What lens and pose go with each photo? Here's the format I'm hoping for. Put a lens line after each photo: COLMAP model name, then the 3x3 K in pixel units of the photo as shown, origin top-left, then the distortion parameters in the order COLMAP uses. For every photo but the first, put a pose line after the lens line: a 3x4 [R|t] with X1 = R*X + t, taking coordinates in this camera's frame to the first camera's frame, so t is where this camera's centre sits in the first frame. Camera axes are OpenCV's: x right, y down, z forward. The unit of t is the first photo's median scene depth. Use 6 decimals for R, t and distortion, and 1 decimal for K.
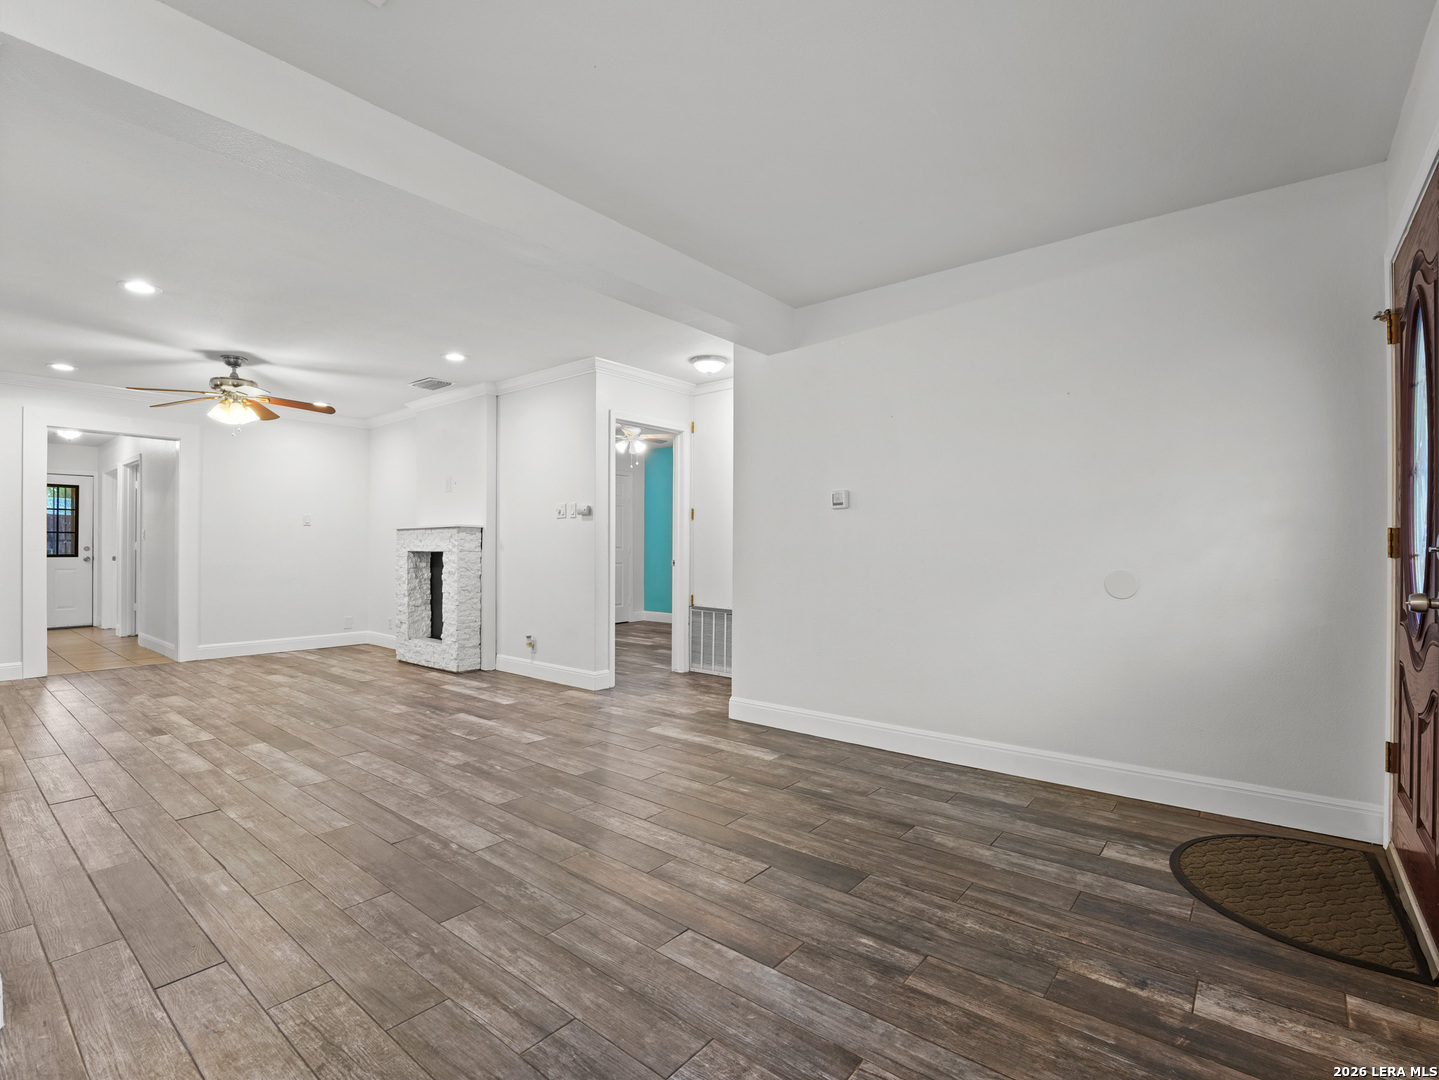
lens RADIAL K [[682.7, 0, 713.6], [0, 682.7, 536.7], [0, 0, 1]] dist [-0.029105, 0.003834]
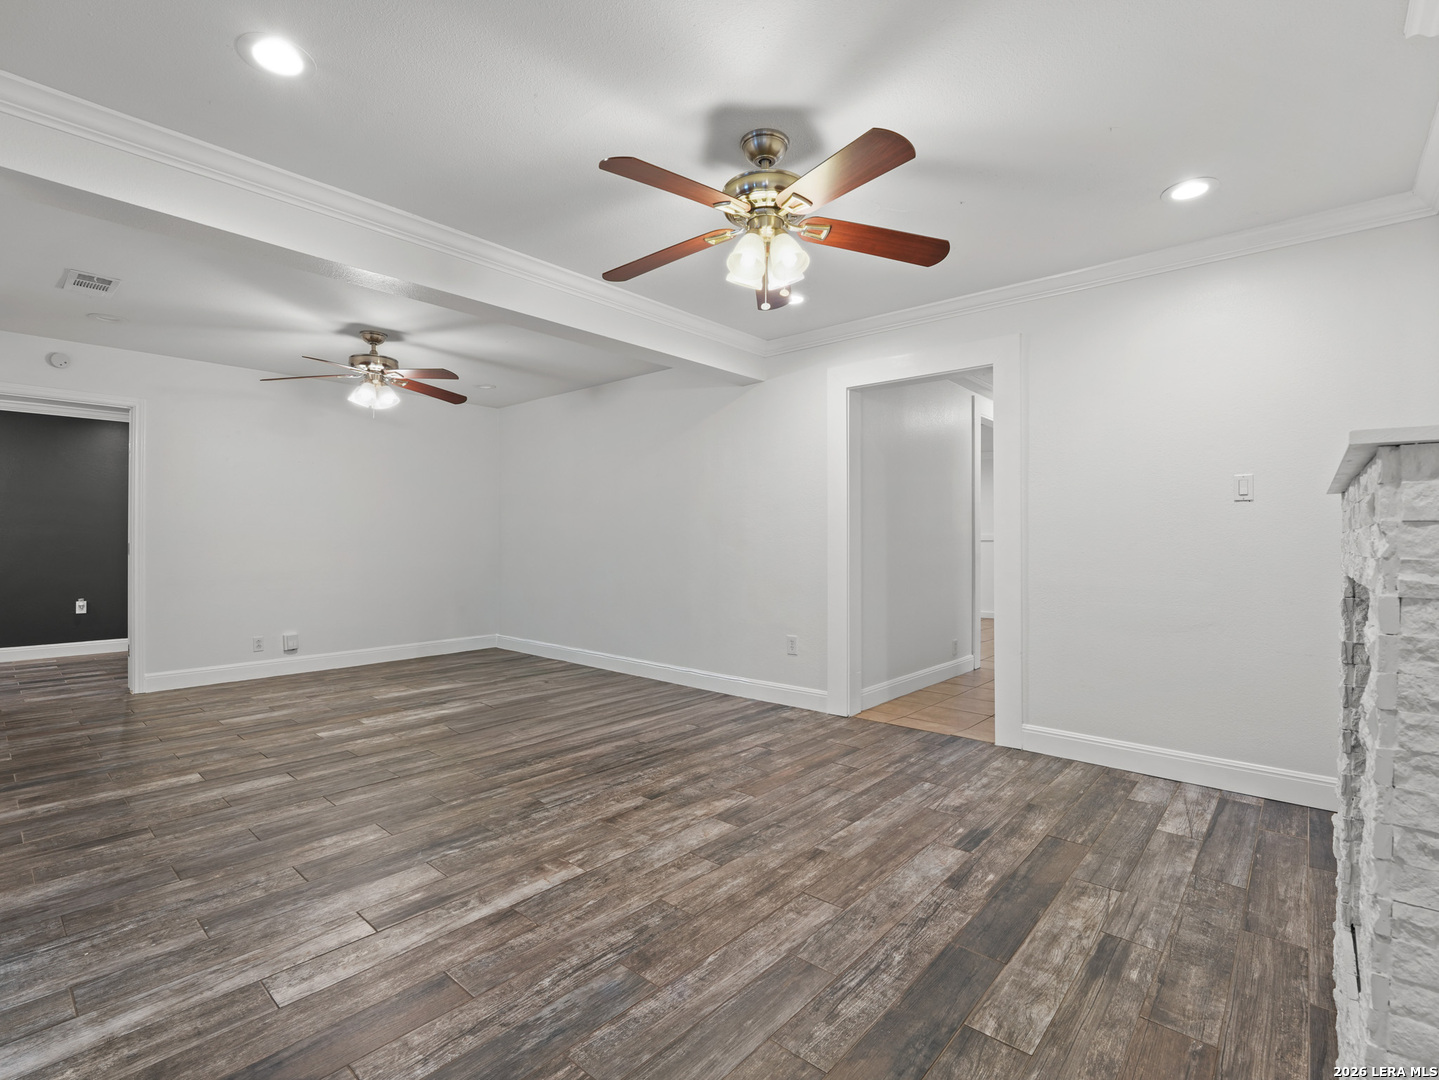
lens RADIAL K [[682.7, 0, 718.8], [0, 682.7, 539.9], [0, 0, 1]] dist [-0.029105, 0.003834]
pose [[-0.029171, 0.001785, -0.999573, -0.345706], [0.010331, 0.999946, 0.001484, 0.008914], [0.999521, -0.010283, -0.029188, 1.348608]]
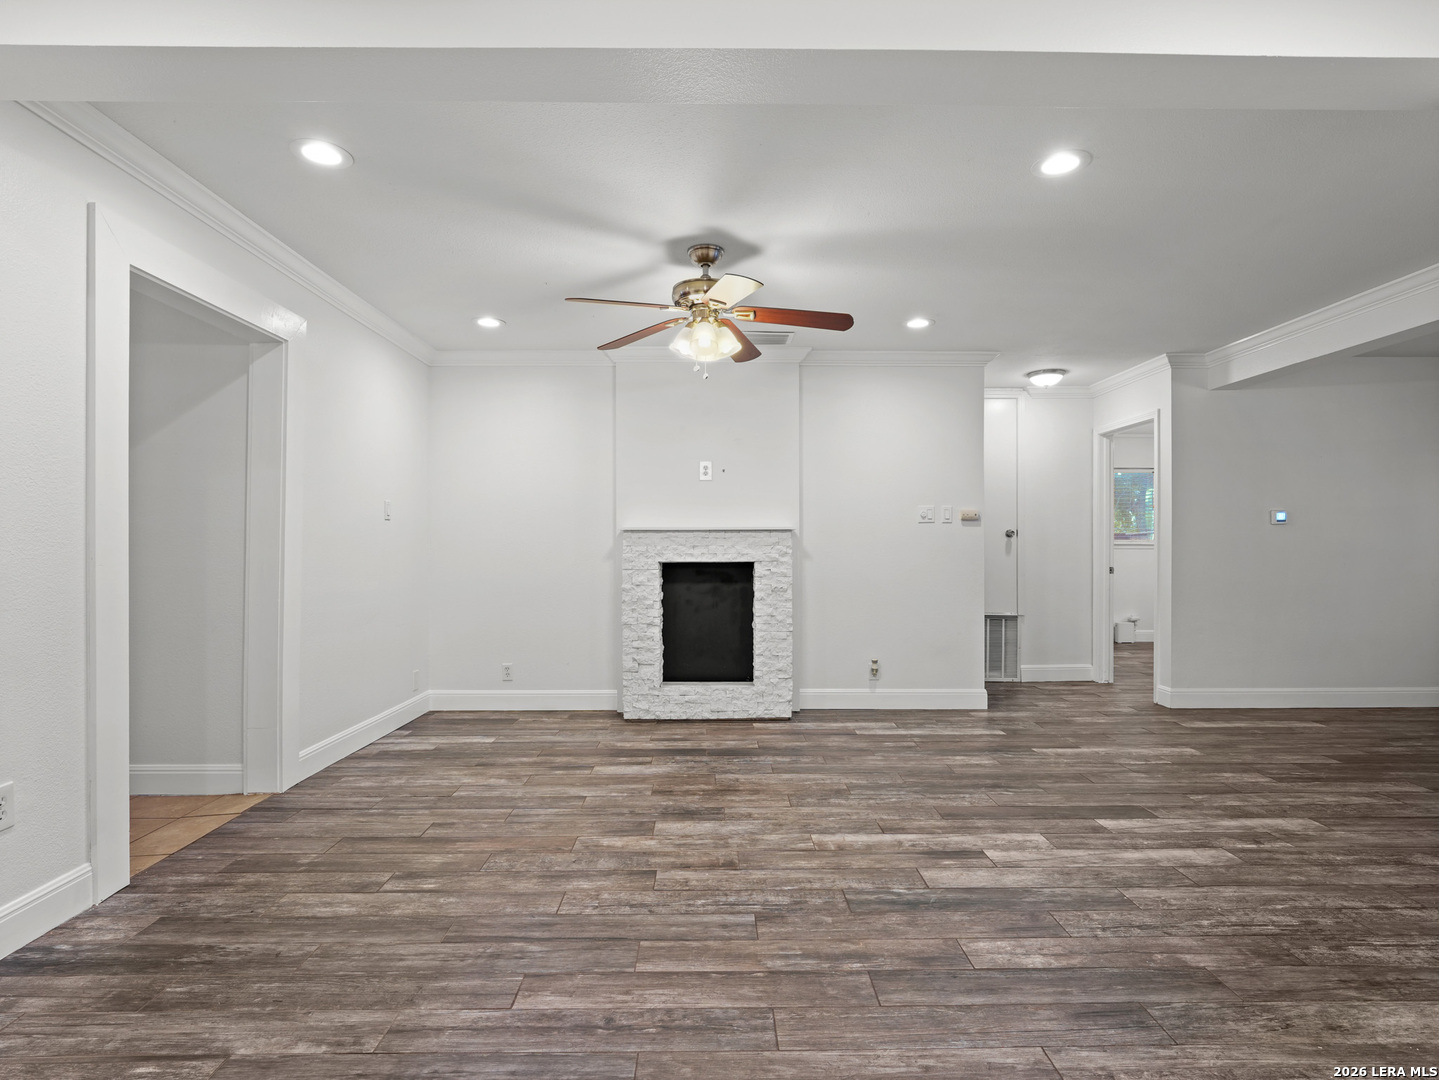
lens RADIAL K [[731.2, 0, 714.4], [0, 731.2, 546.4], [0, 0, 1]] dist [-0.009707, 0.001418]
pose [[0.765097, 0.002122, 0.643911, -1.560287], [-0.009981, 0.999914, 0.008564, -0.003968], [-0.643837, -0.012980, 0.765052, 0.668215]]
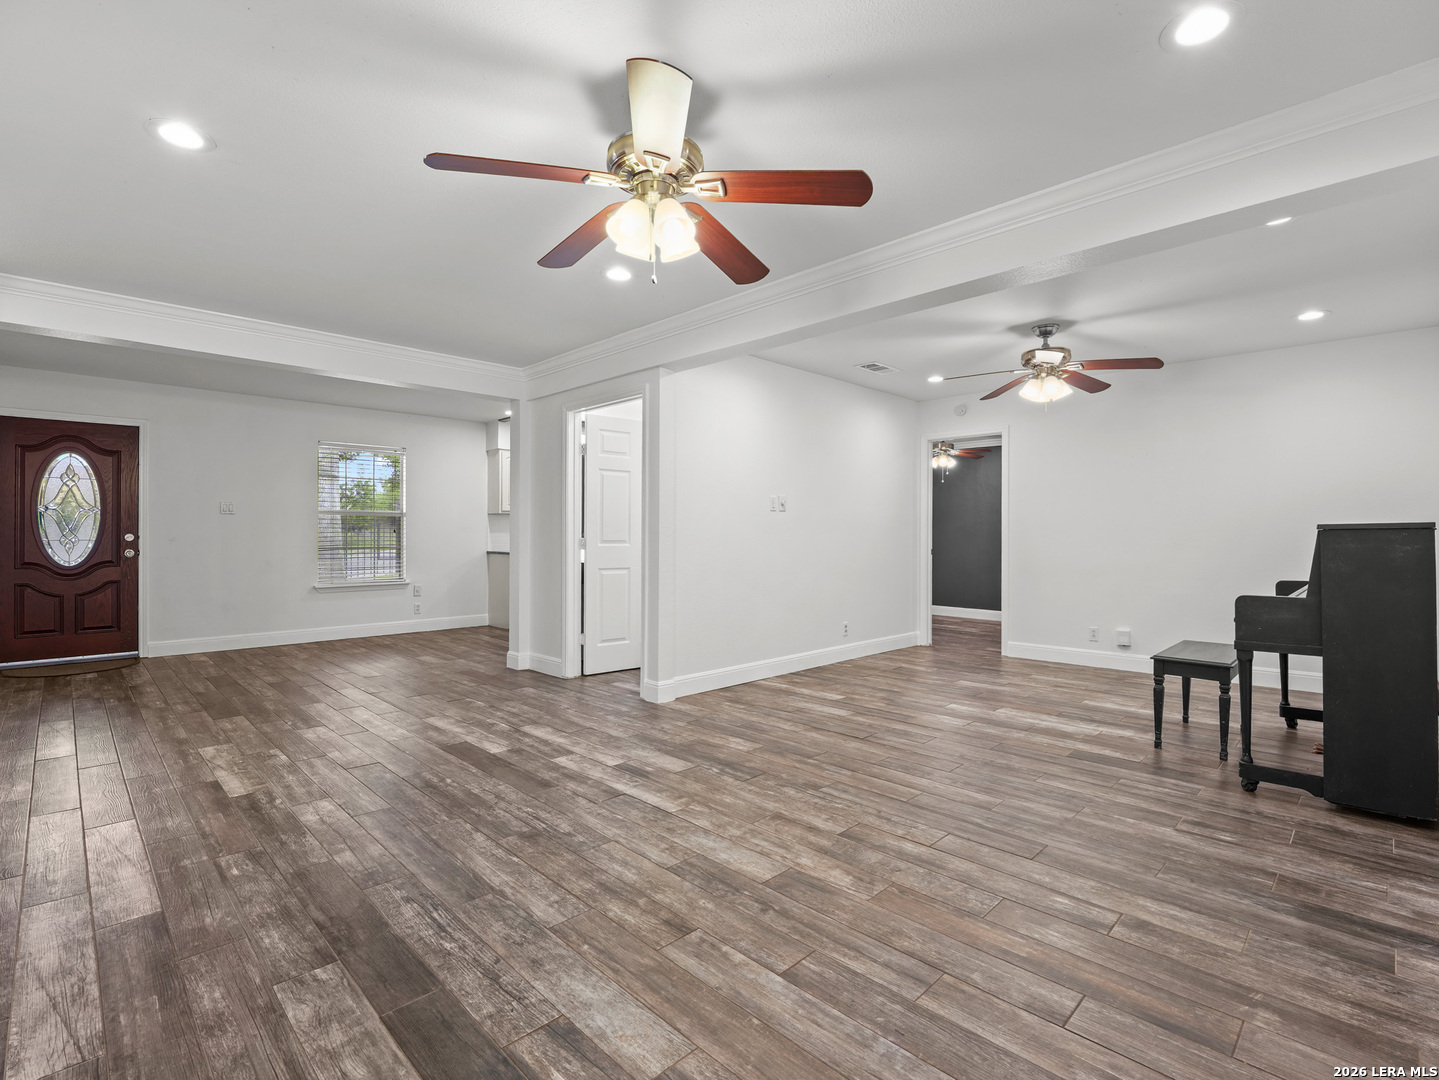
lens RADIAL K [[682.7, 0, 728.0], [0, 682.7, 534.3], [0, 0, 1]] dist [-0.029105, 0.003834]
pose [[-0.996147, 0.000211, 0.087697, -1.096002], [-0.000947, 0.999913, -0.013166, 0.018888], [-0.087692, -0.013198, -0.996060, 1.946740]]
